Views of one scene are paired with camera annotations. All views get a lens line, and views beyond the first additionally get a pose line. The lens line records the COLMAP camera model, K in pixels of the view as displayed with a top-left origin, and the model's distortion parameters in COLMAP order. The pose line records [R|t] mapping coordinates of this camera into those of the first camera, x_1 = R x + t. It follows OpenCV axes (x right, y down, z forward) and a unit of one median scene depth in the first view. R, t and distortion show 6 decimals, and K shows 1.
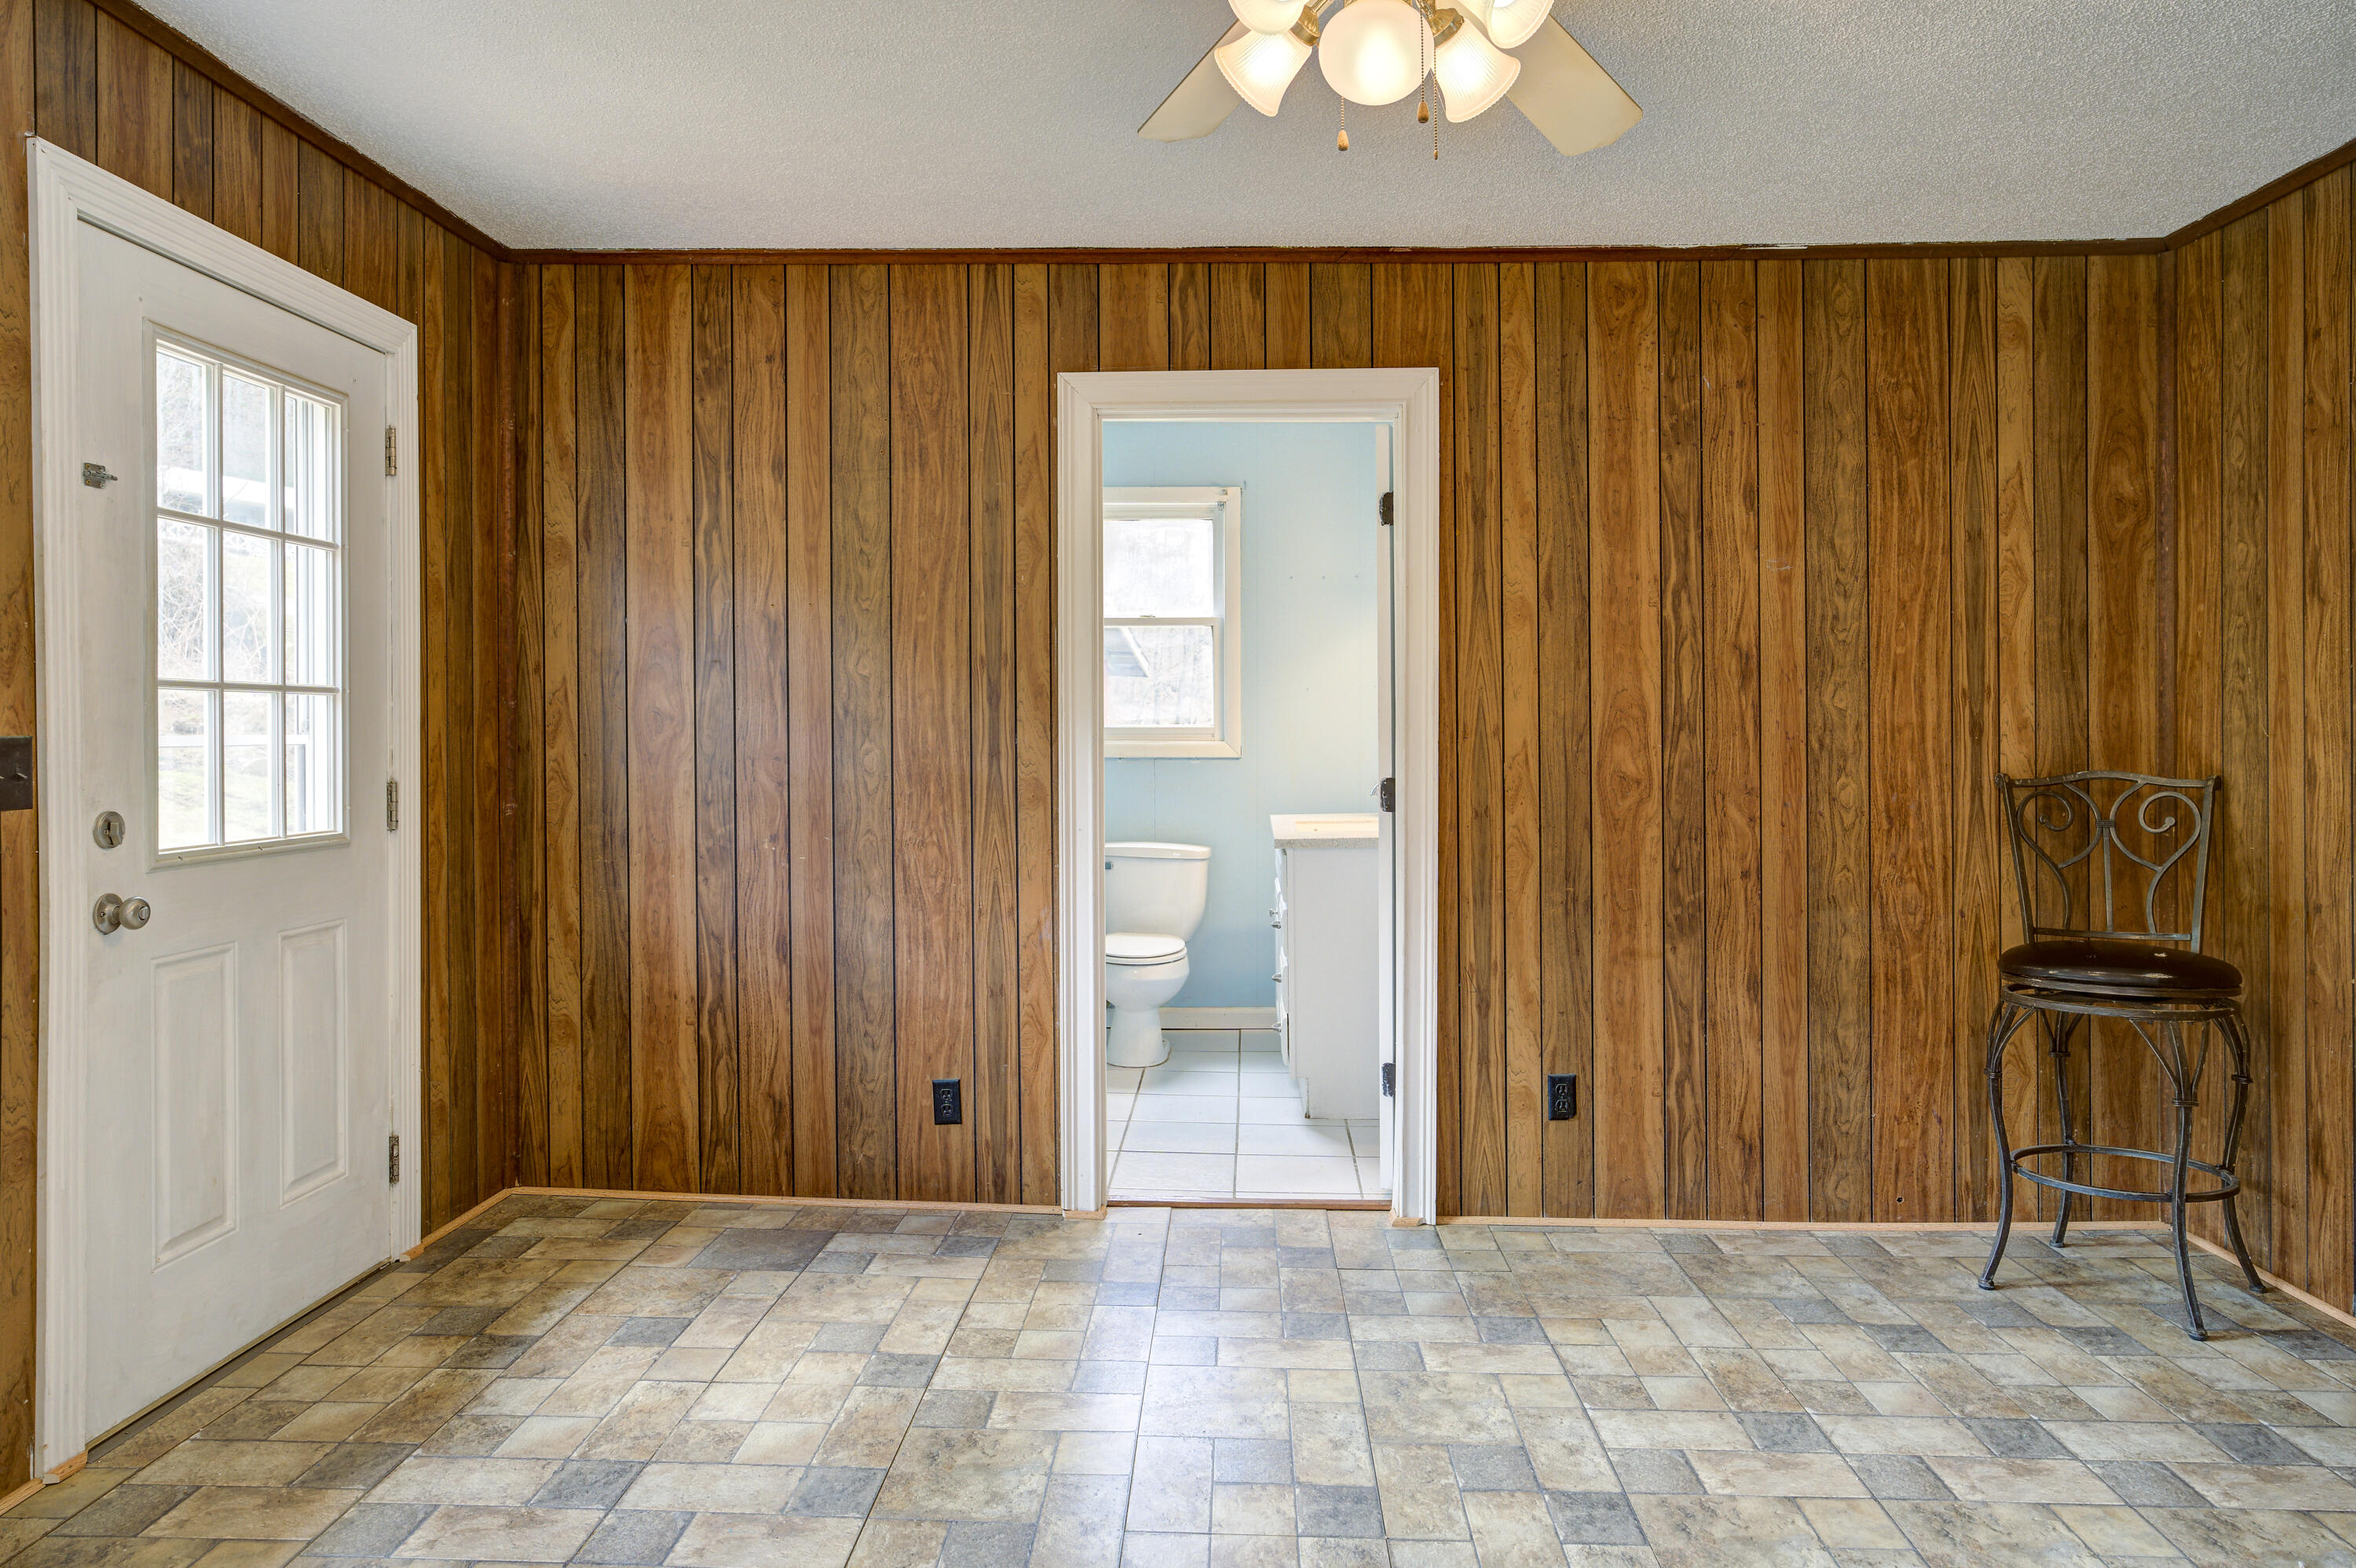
lens RADIAL K [[1576.3, 0, 1183.8], [0, 1576.3, 721.7], [0, 0, 1]] dist [0.003255, 0.000018]
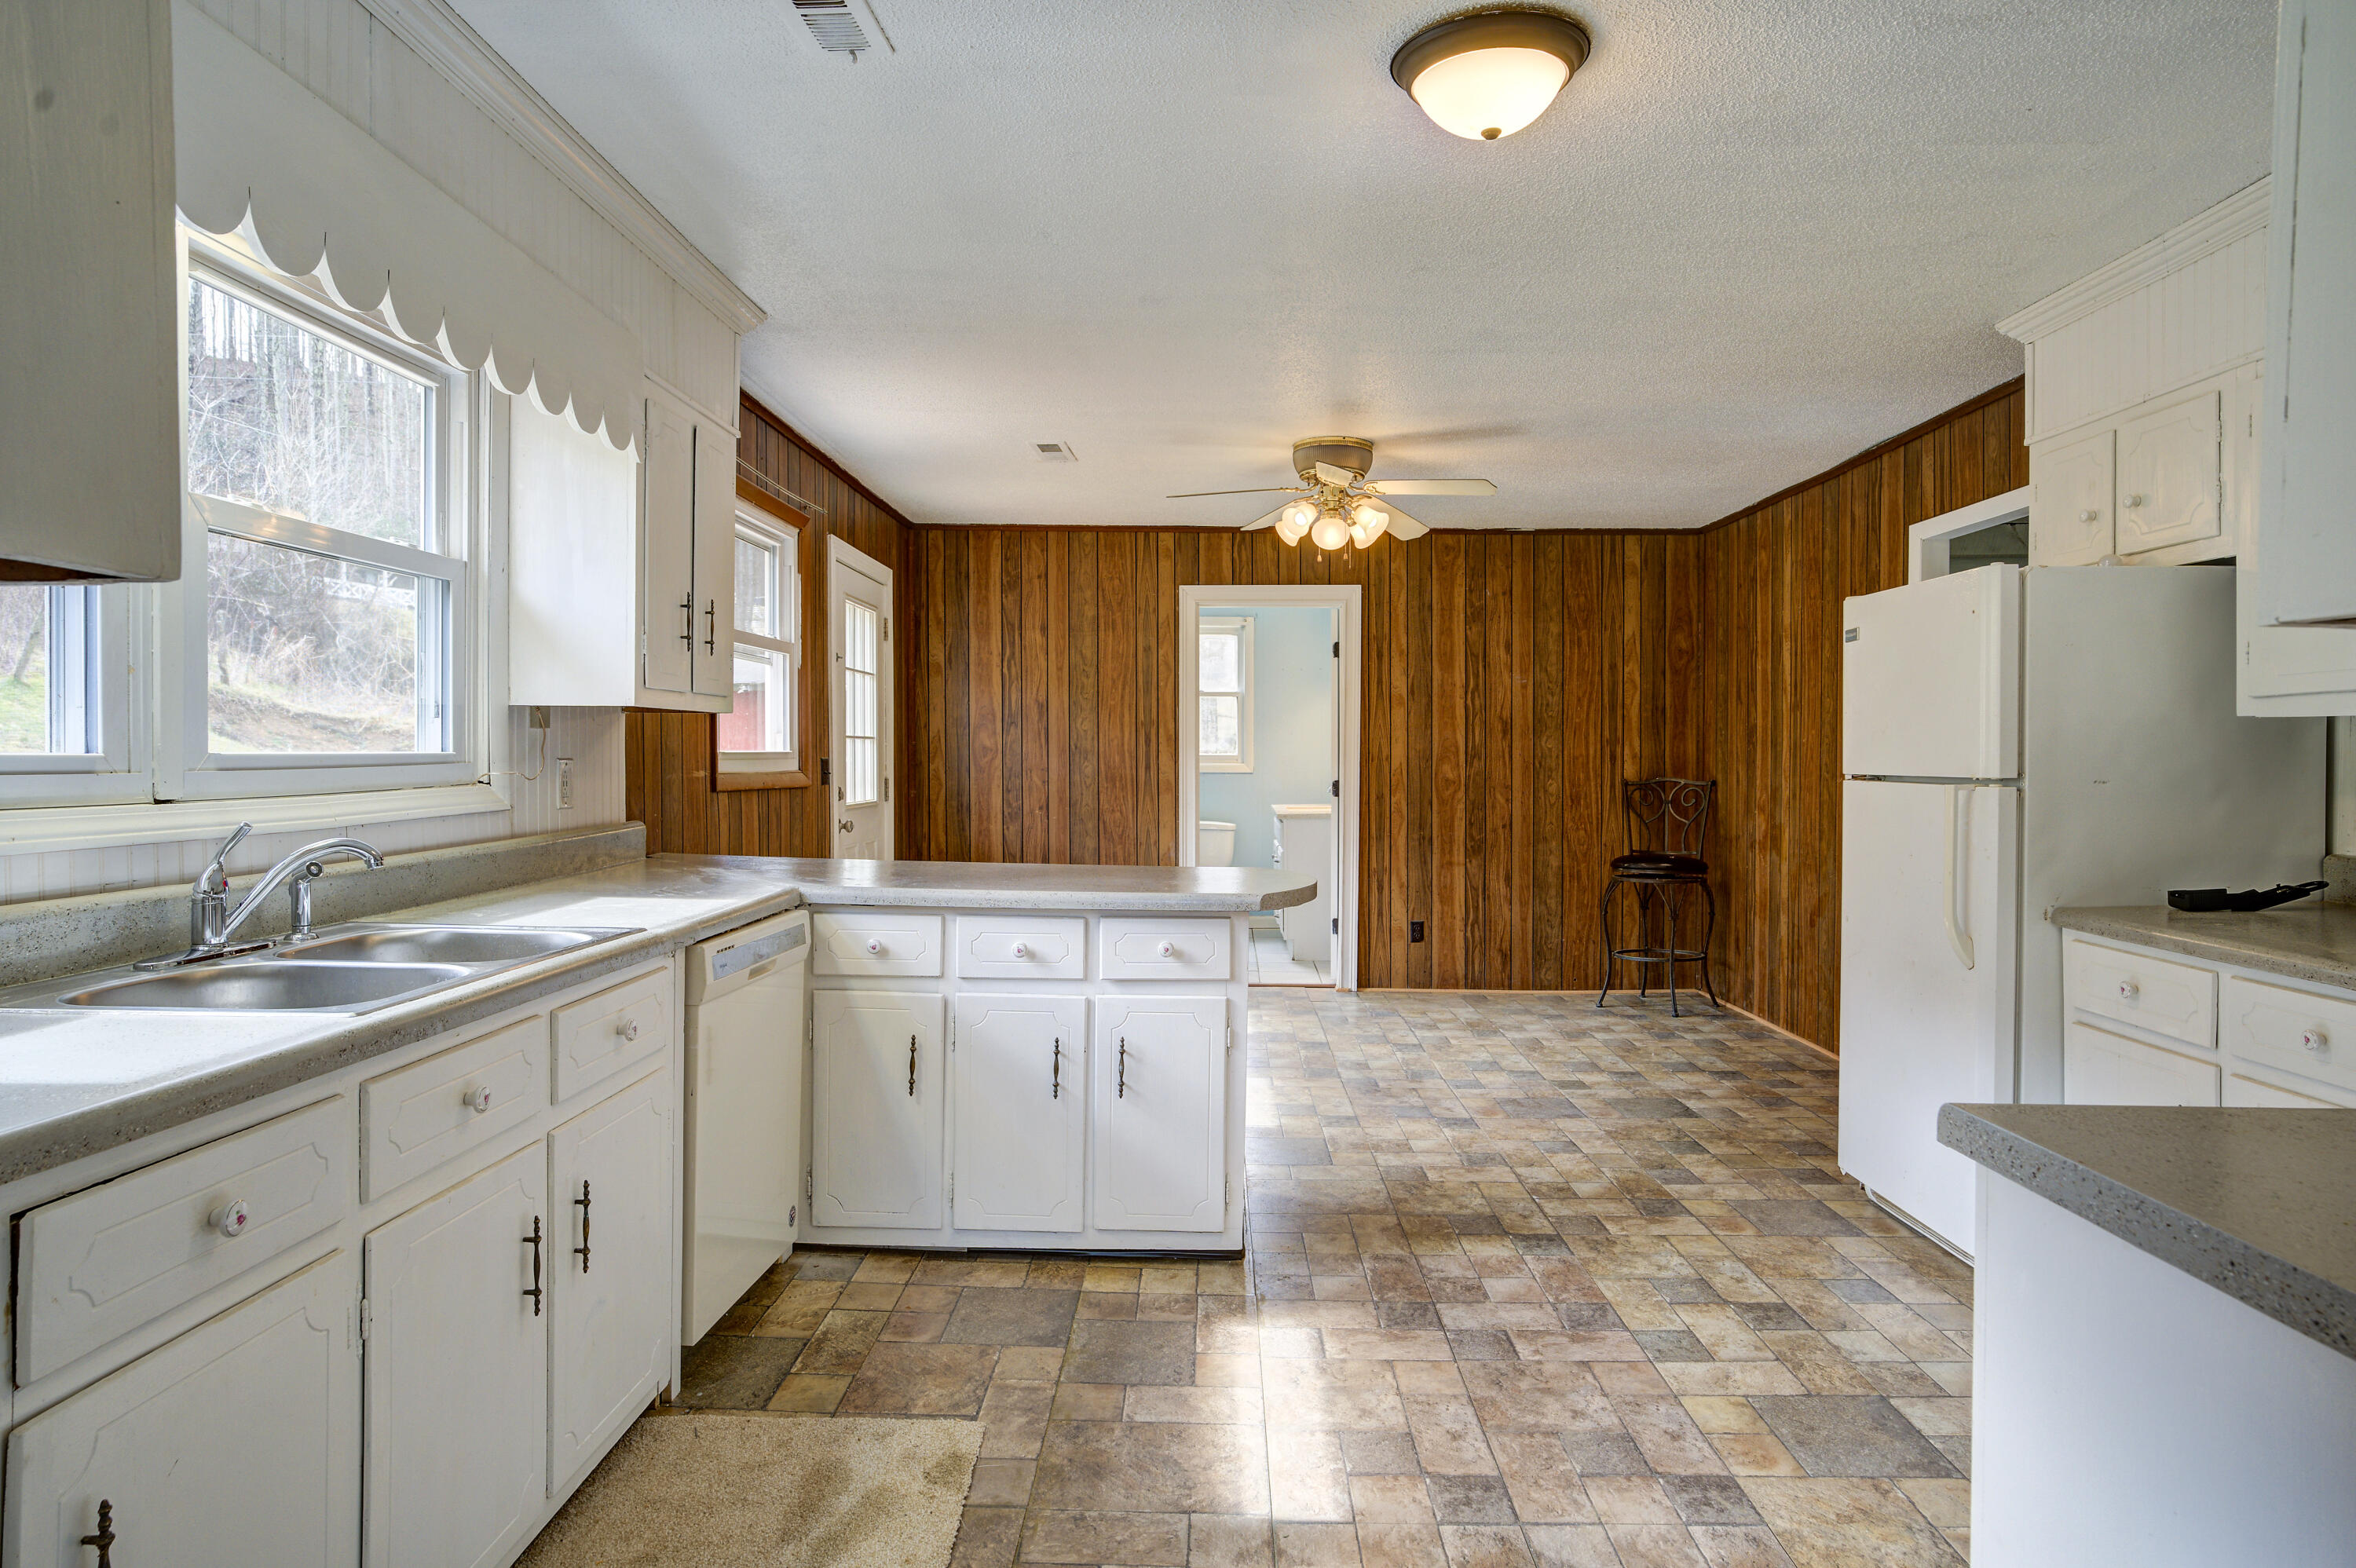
lens RADIAL K [[1428.1, 0, 1178.0], [0, 1428.1, 784.0], [0, 0, 1]] dist [-0.001668, 0.000252]
pose [[0.999768, 0.003358, 0.021272, -0.121170], [-0.003913, 0.999652, 0.026088, -0.007832], [-0.021177, -0.026165, 0.999433, -0.897750]]
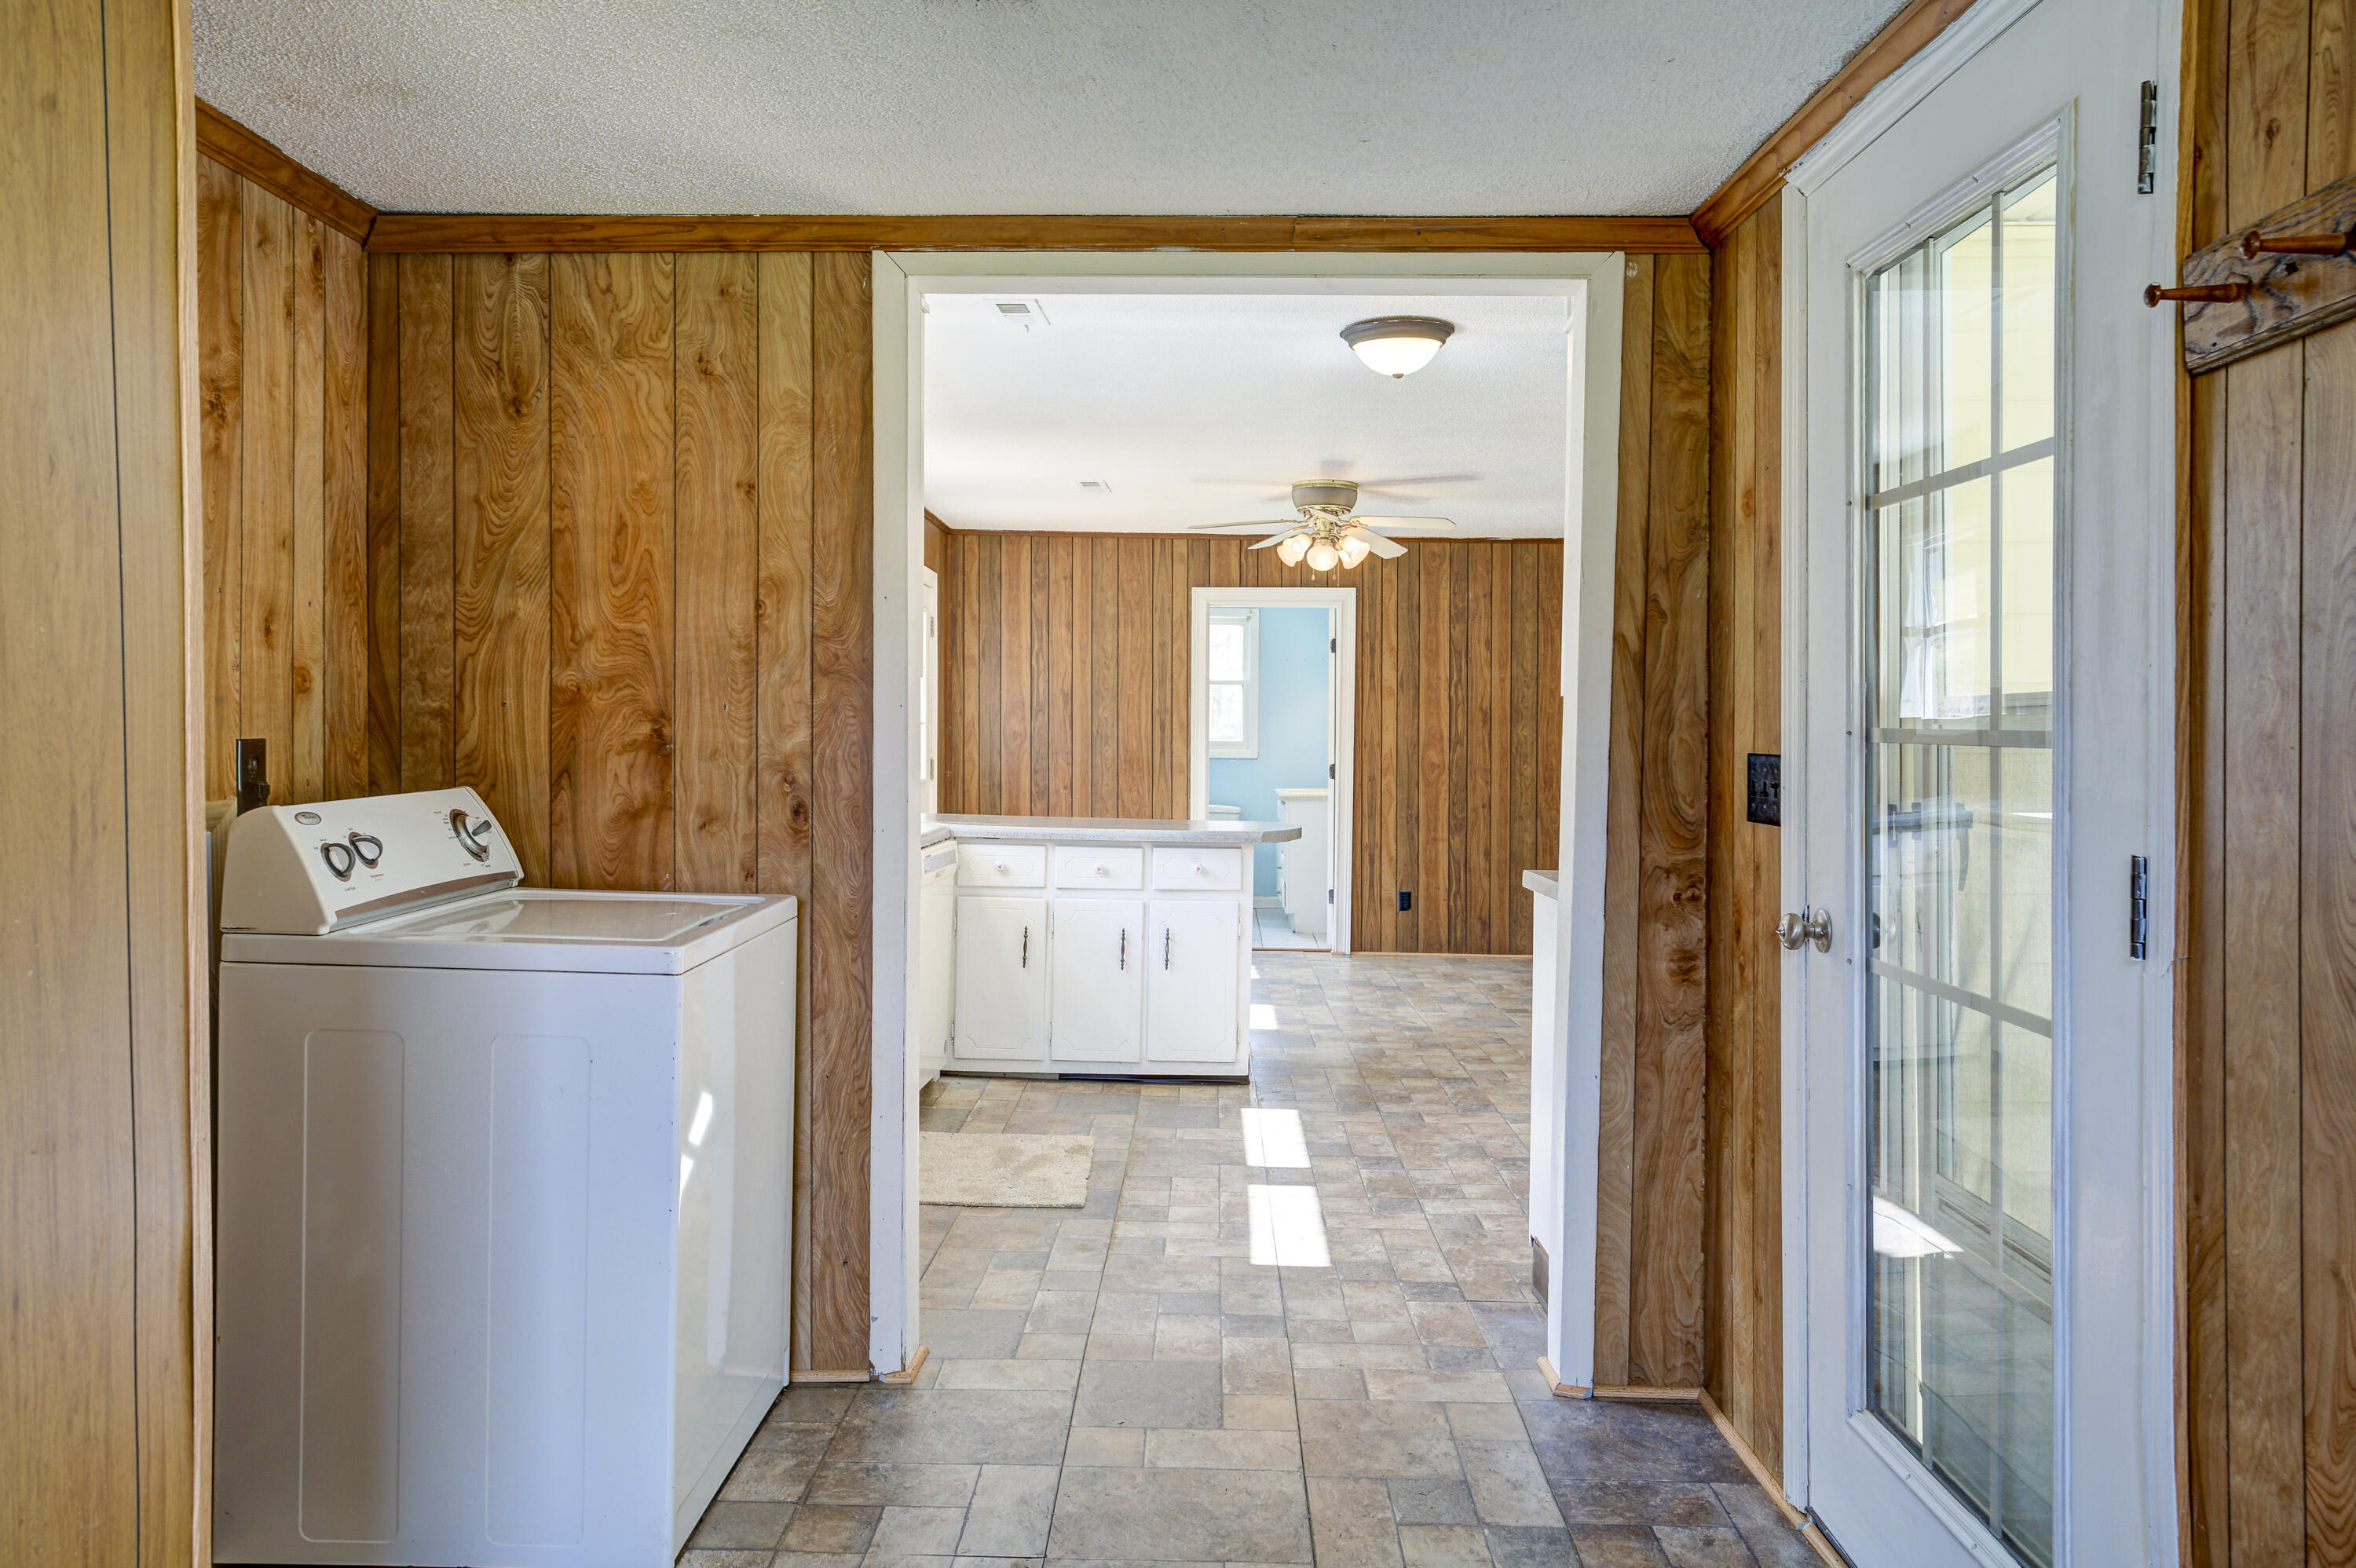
lens RADIAL K [[1748.8, 0, 1178.0], [0, 1748.8, 784.0], [0, 0, 1]] dist [0.004431, 0.000770]
pose [[0.999565, 0.008466, 0.028249, -0.170465], [-0.009270, 0.999552, 0.028452, -0.005509], [-0.027996, -0.028701, 0.999196, -1.573441]]
